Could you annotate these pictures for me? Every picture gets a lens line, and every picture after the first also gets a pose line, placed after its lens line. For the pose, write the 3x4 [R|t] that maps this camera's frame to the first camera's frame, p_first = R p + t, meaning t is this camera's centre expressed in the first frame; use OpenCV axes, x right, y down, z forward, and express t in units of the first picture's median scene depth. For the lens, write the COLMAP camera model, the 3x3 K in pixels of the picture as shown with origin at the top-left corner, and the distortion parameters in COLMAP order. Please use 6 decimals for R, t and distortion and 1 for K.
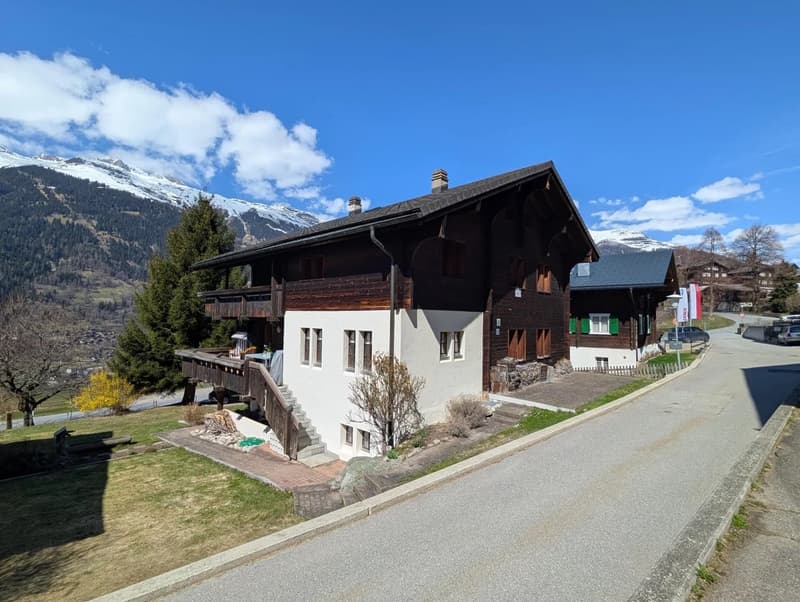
lens RADIAL K [[428.3, 0, 400.0], [0, 428.3, 301.0], [0, 0, 1]] dist [-0.000027, -0.000034]
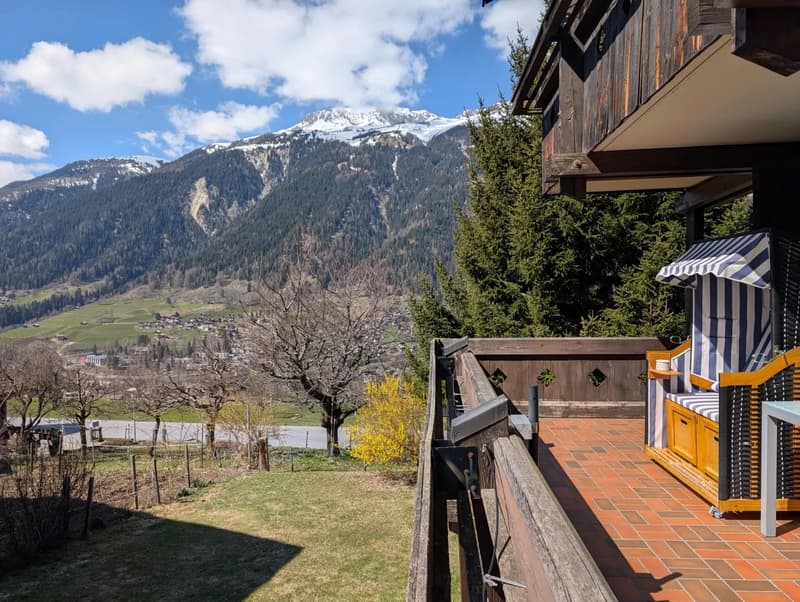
lens RADIAL K [[601.4, 0, 400.0], [0, 601.4, 301.0], [0, 0, 1]] dist [-0.001677, -0.001144]
pose [[0.682512, -0.003540, -0.730866, -0.208393], [0.042327, 0.998501, 0.034690, 0.058095], [0.729648, -0.054611, 0.681639, 0.549202]]
